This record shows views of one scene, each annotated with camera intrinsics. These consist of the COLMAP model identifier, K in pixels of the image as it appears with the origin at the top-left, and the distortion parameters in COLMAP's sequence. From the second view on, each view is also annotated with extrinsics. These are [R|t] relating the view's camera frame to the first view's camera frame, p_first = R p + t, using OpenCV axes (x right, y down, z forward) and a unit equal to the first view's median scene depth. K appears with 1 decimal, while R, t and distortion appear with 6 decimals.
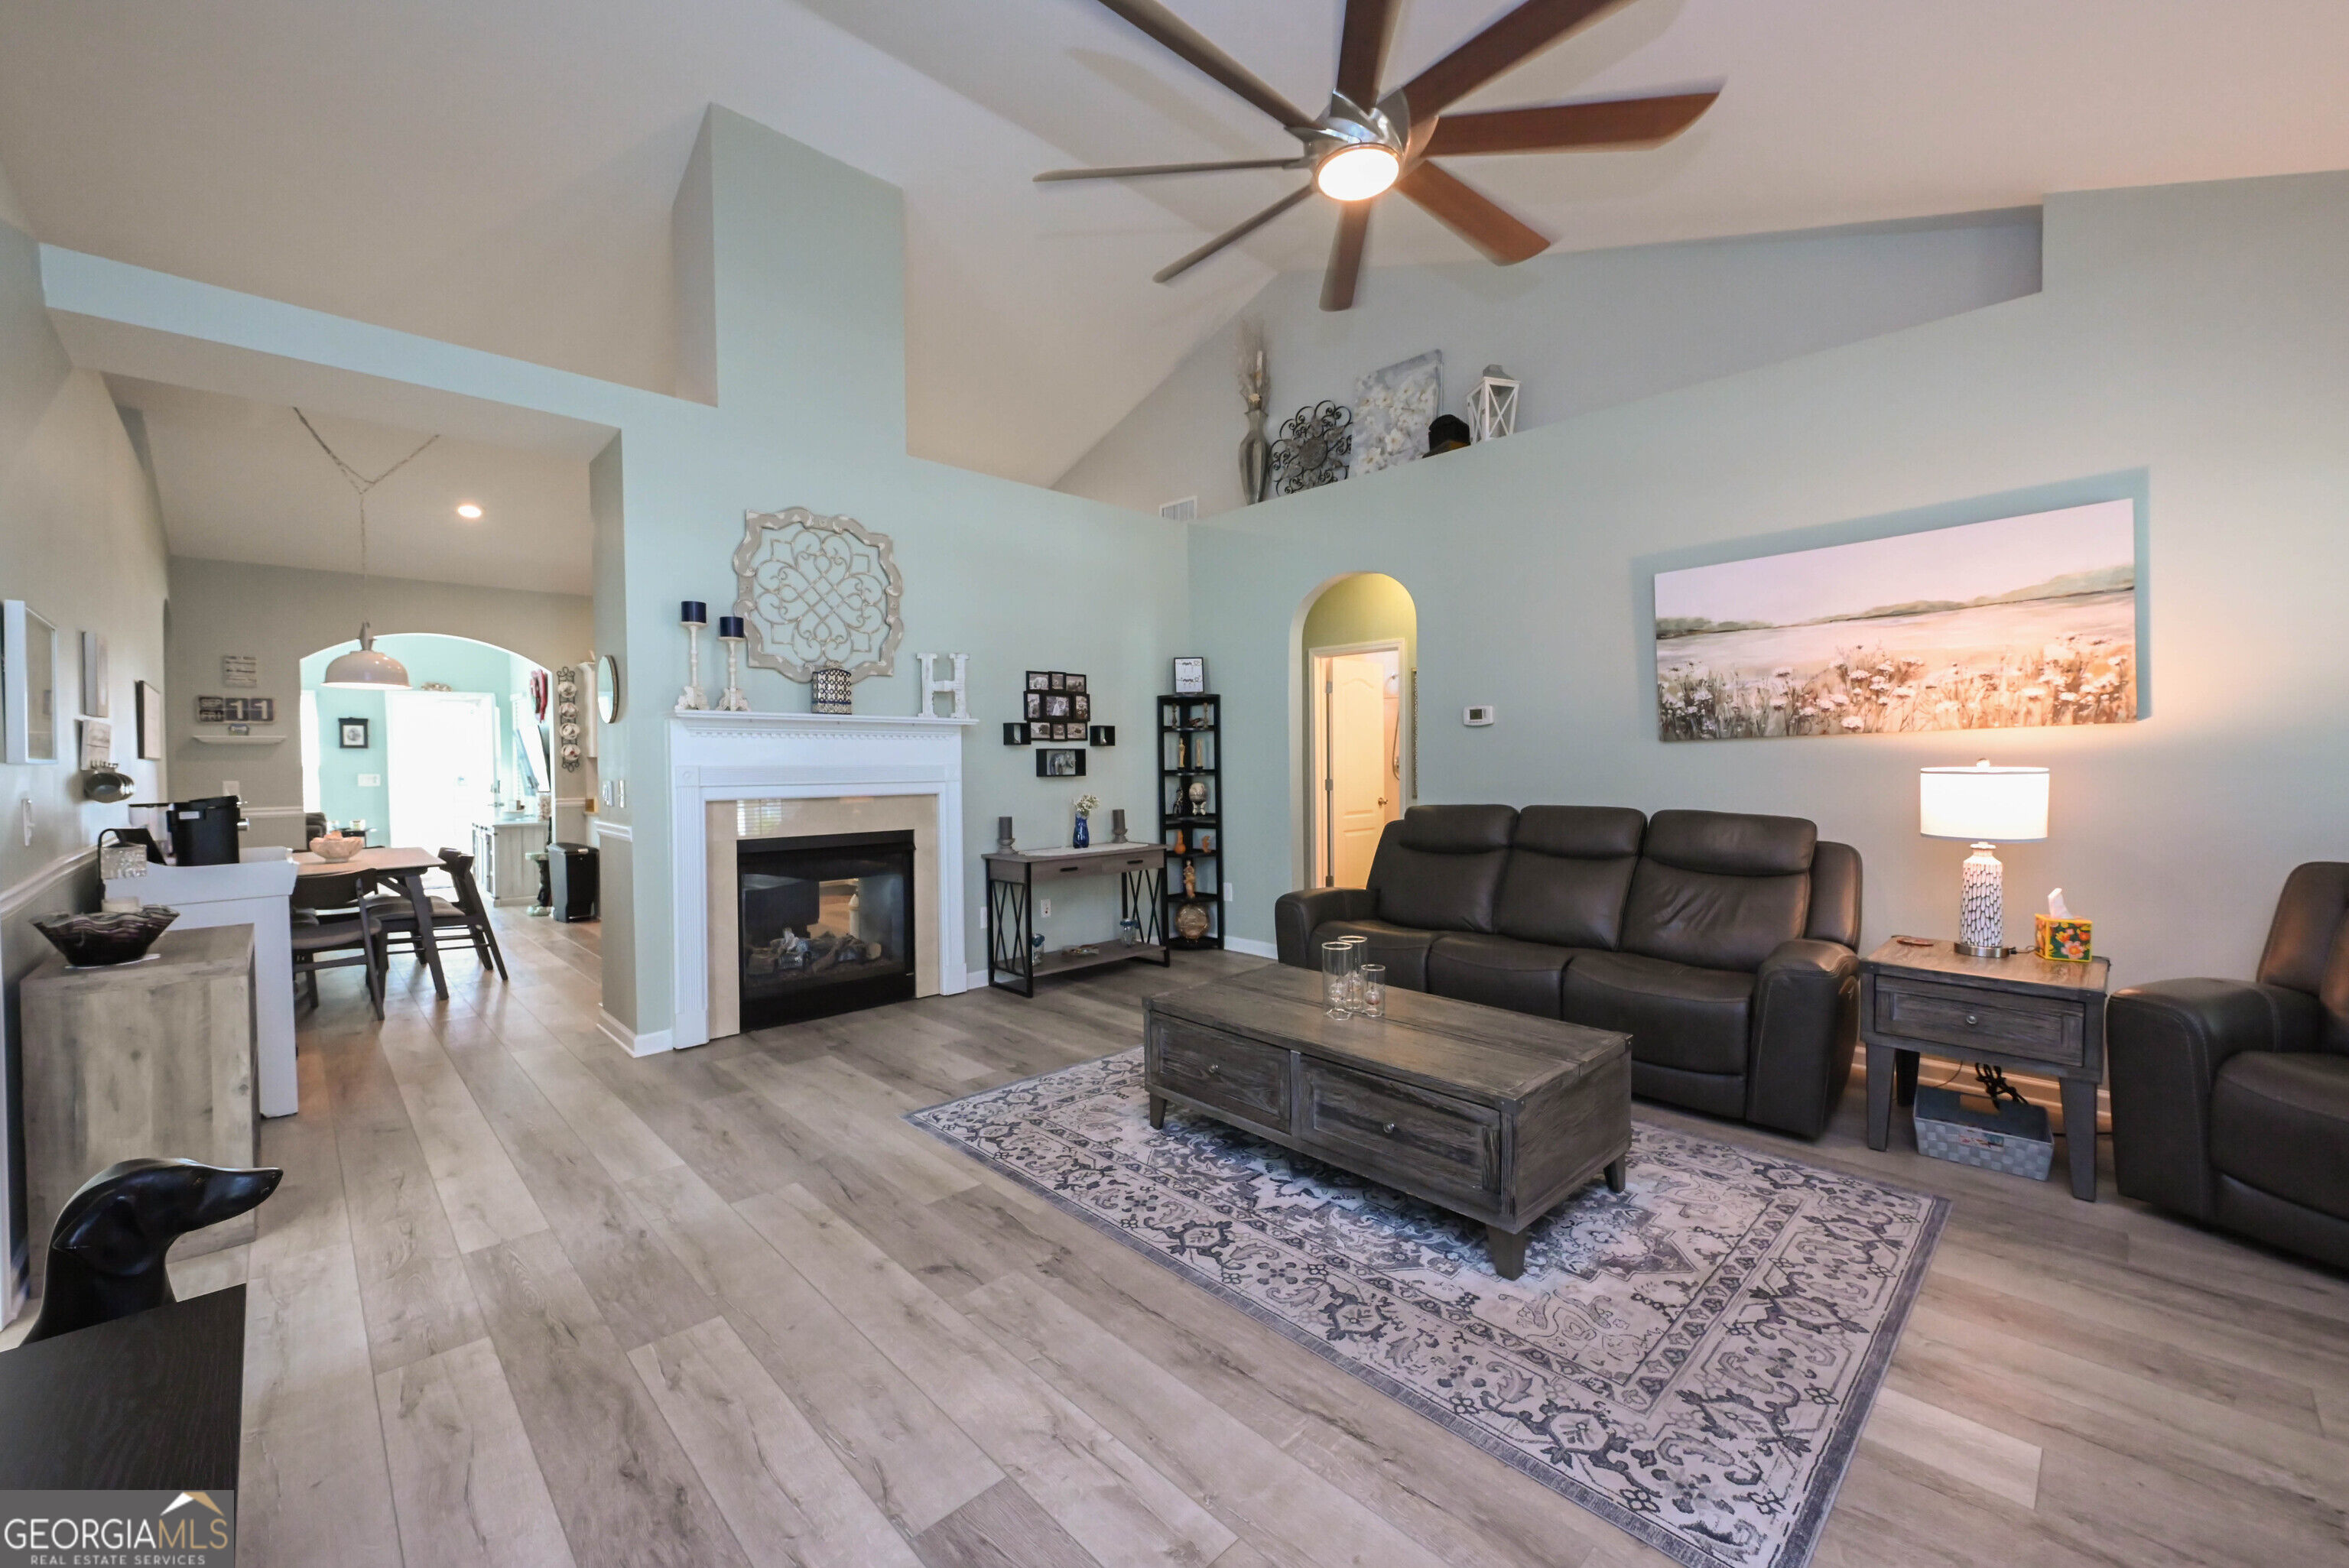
lens RADIAL K [[932.9, 0, 1179.3], [0, 932.9, 777.1], [0, 0, 1]] dist [0.000353, 0.000128]
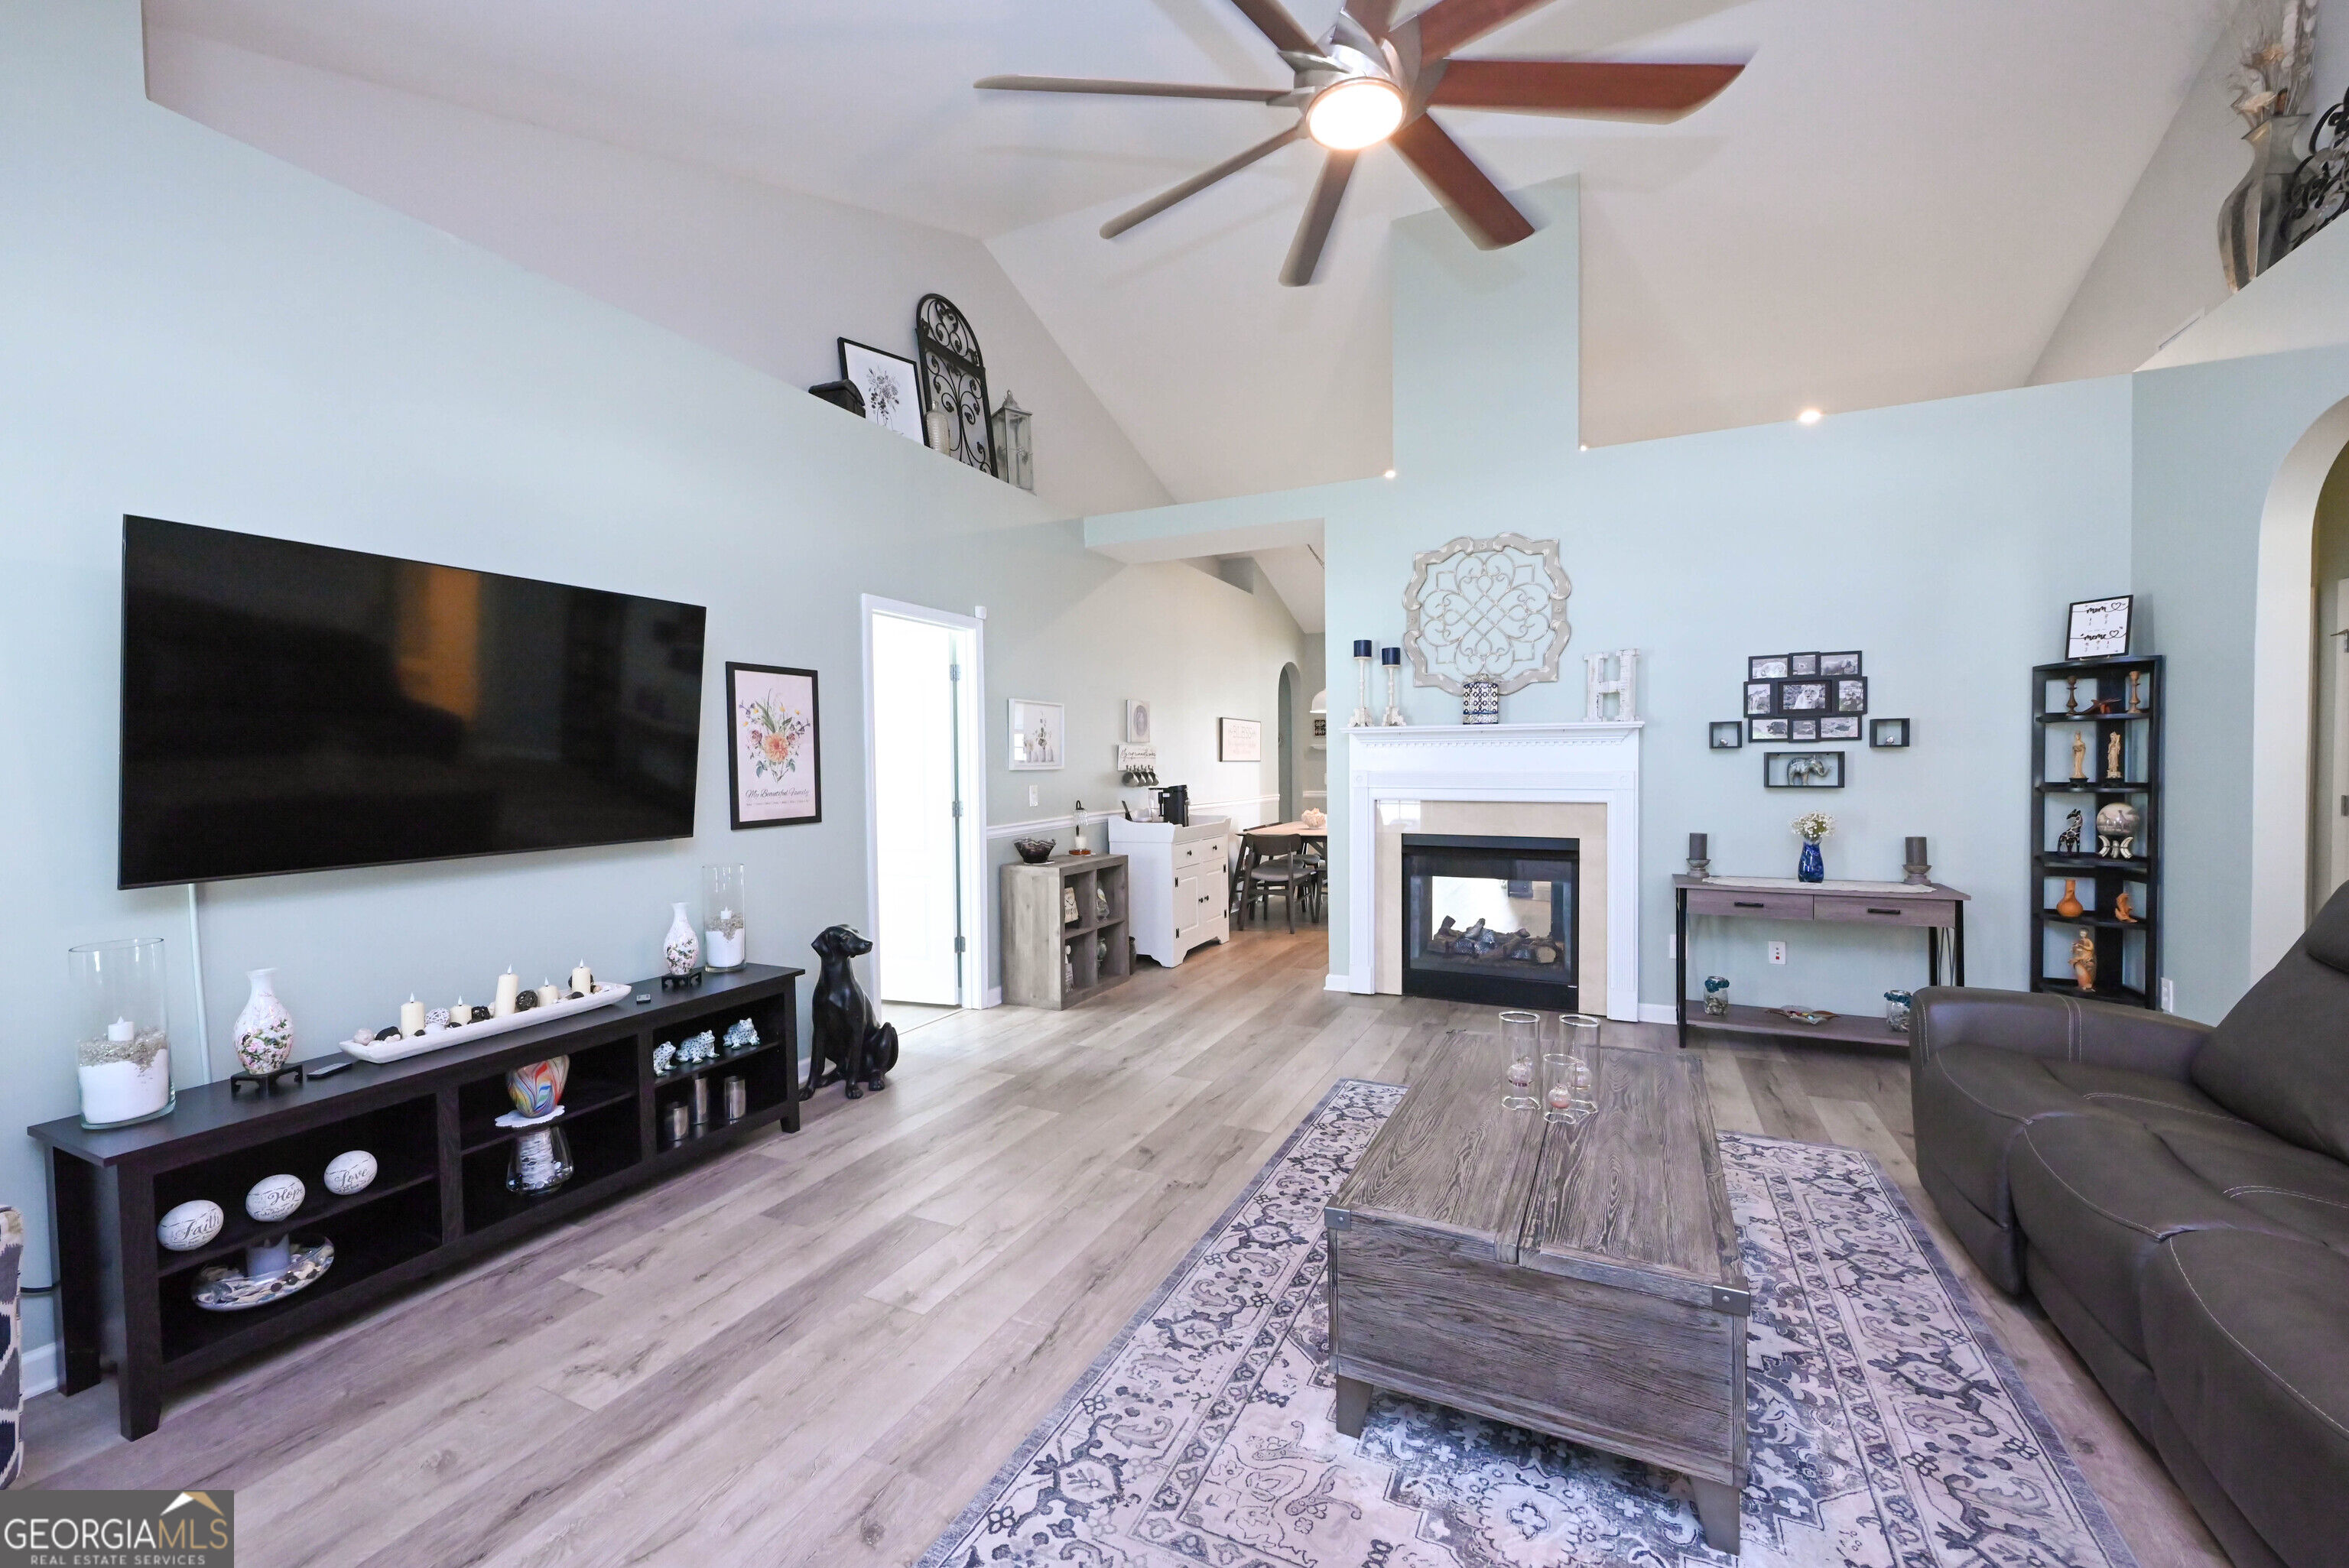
lens RADIAL K [[938.7, 0, 1152.1], [0, 938.7, 786.1], [0, 0, 1]] dist [-0.001016, -0.000072]
pose [[0.336438, 0.030227, -0.941220, 0.640977], [-0.010821, 0.999543, 0.028231, -0.027392], [0.941644, 0.000687, 0.336611, 0.345717]]
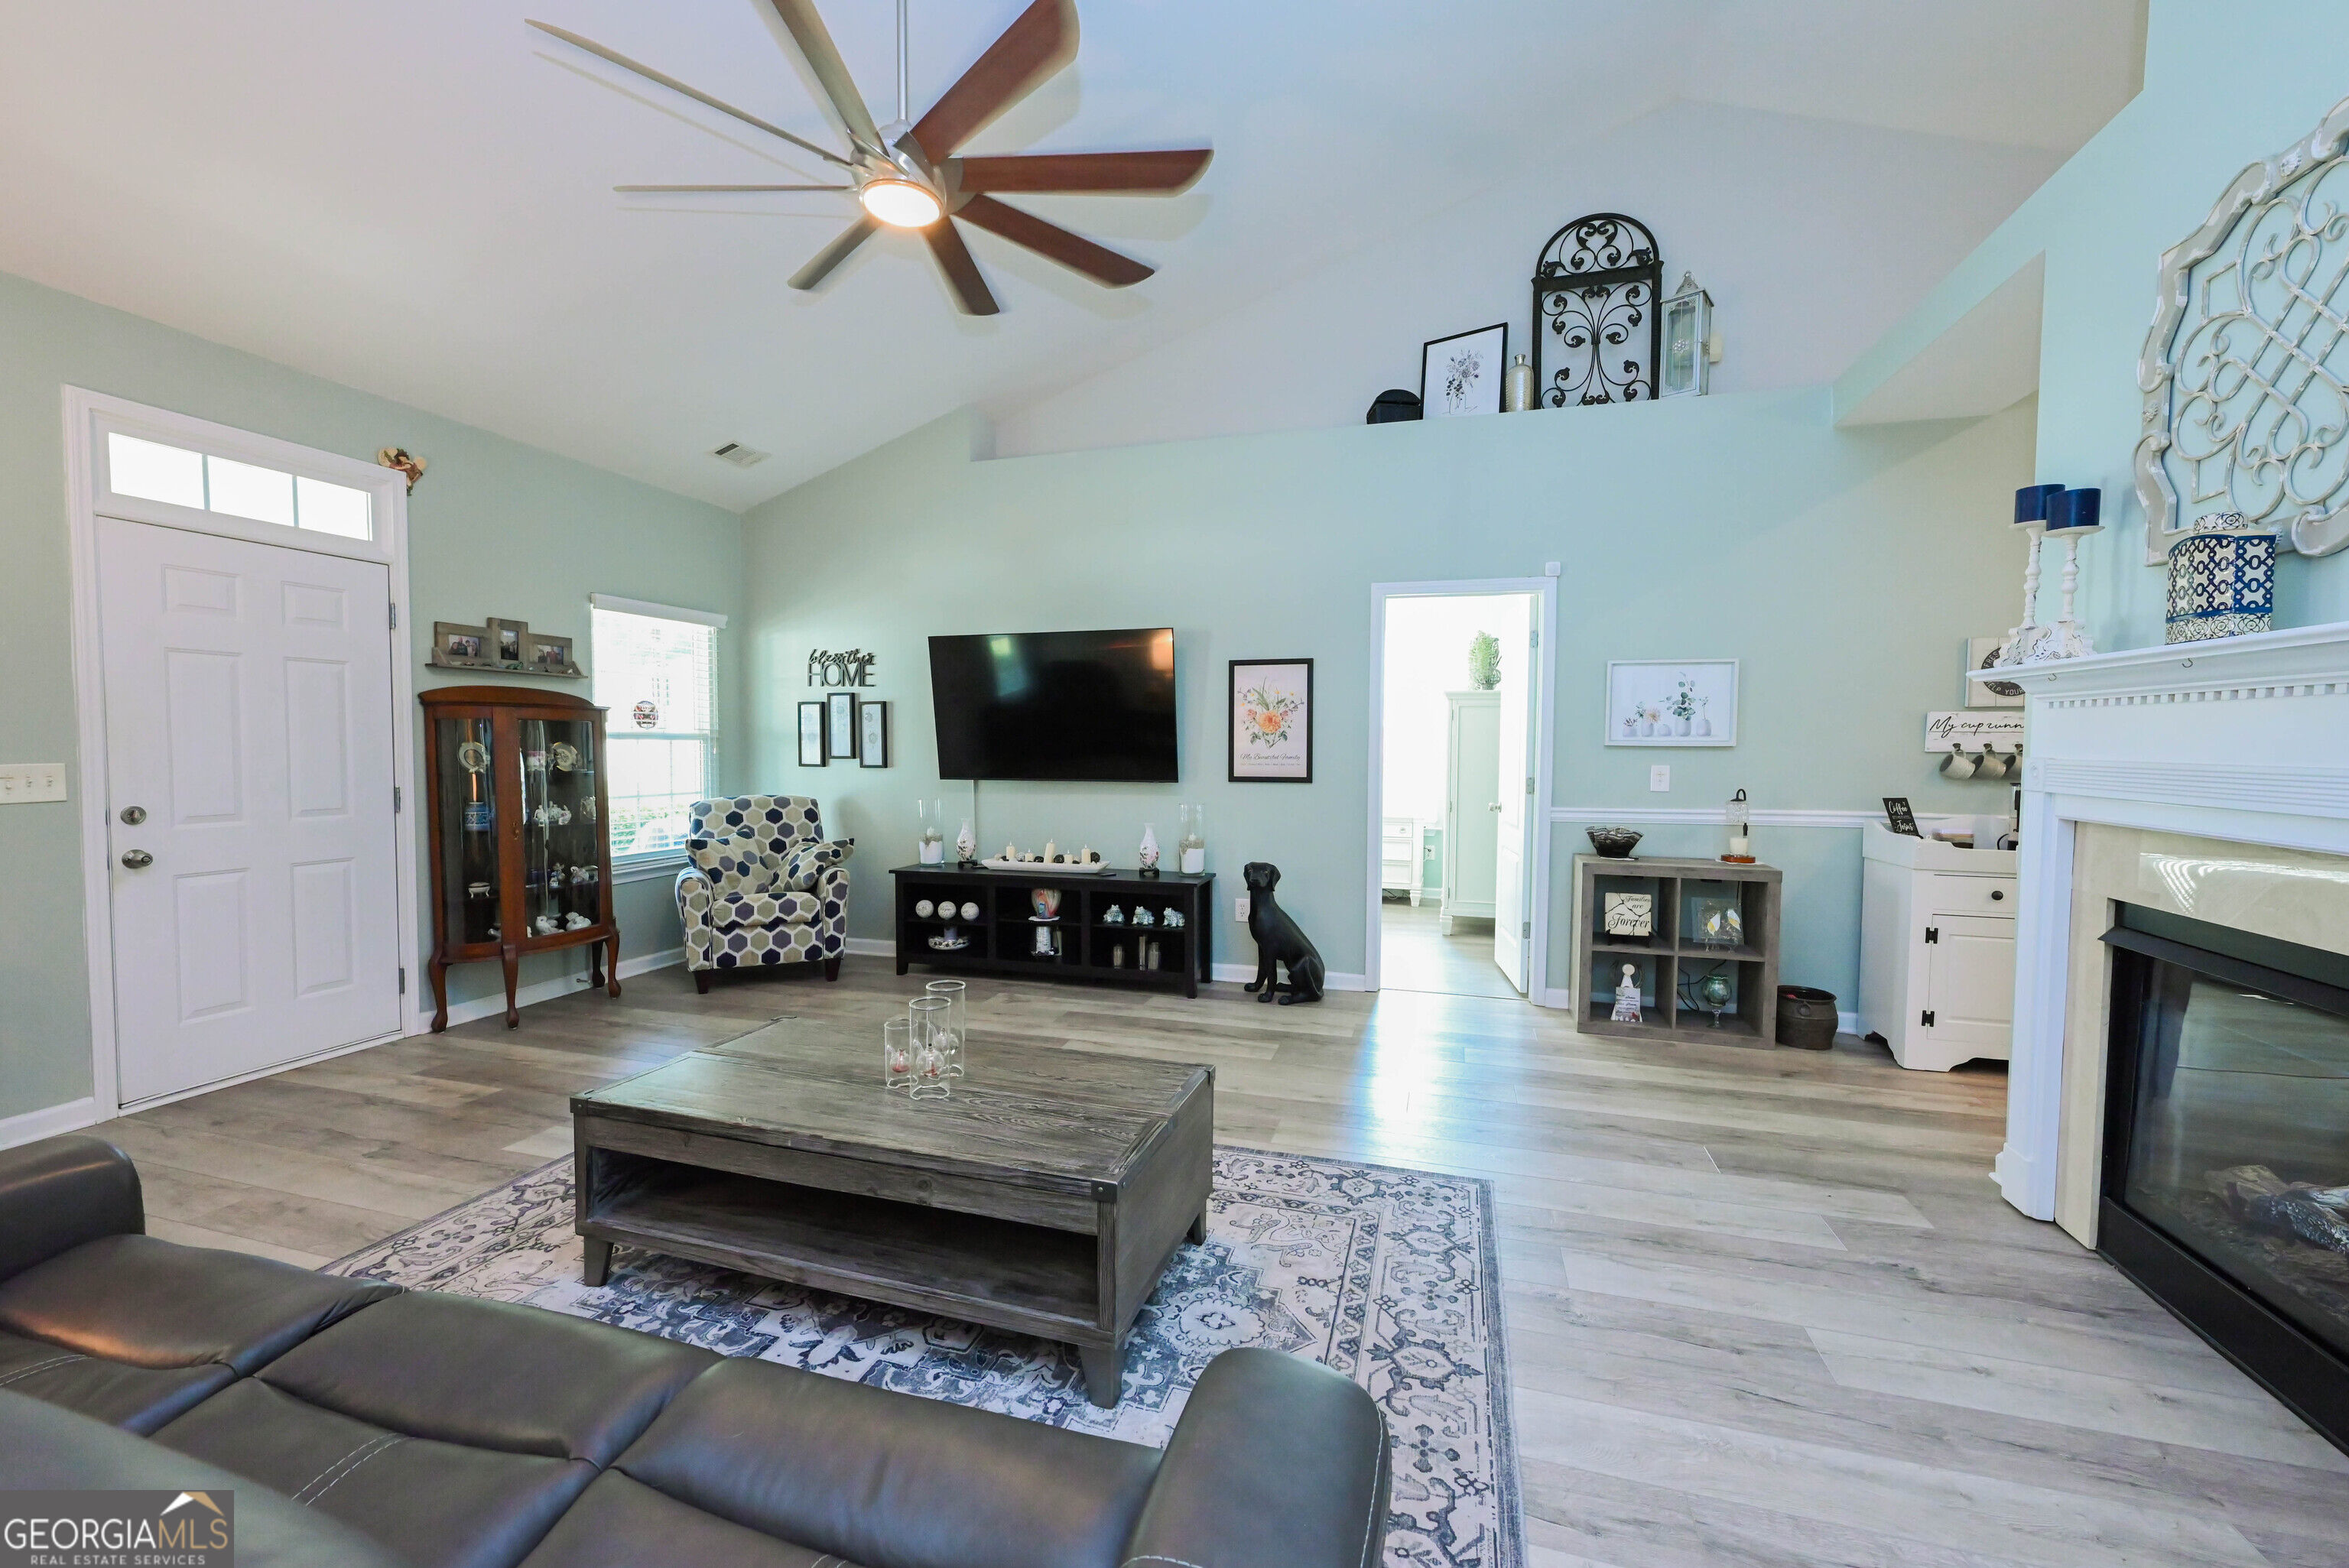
lens RADIAL K [[934.9, 0, 1174.5], [0, 934.9, 784.0], [0, 0, 1]] dist [0.000354, 0.000149]
pose [[-0.871930, 0.027309, -0.488869, 0.304159], [-0.006796, 0.997672, 0.067853, -0.037567], [0.489584, 0.062486, -0.869714, 1.408575]]
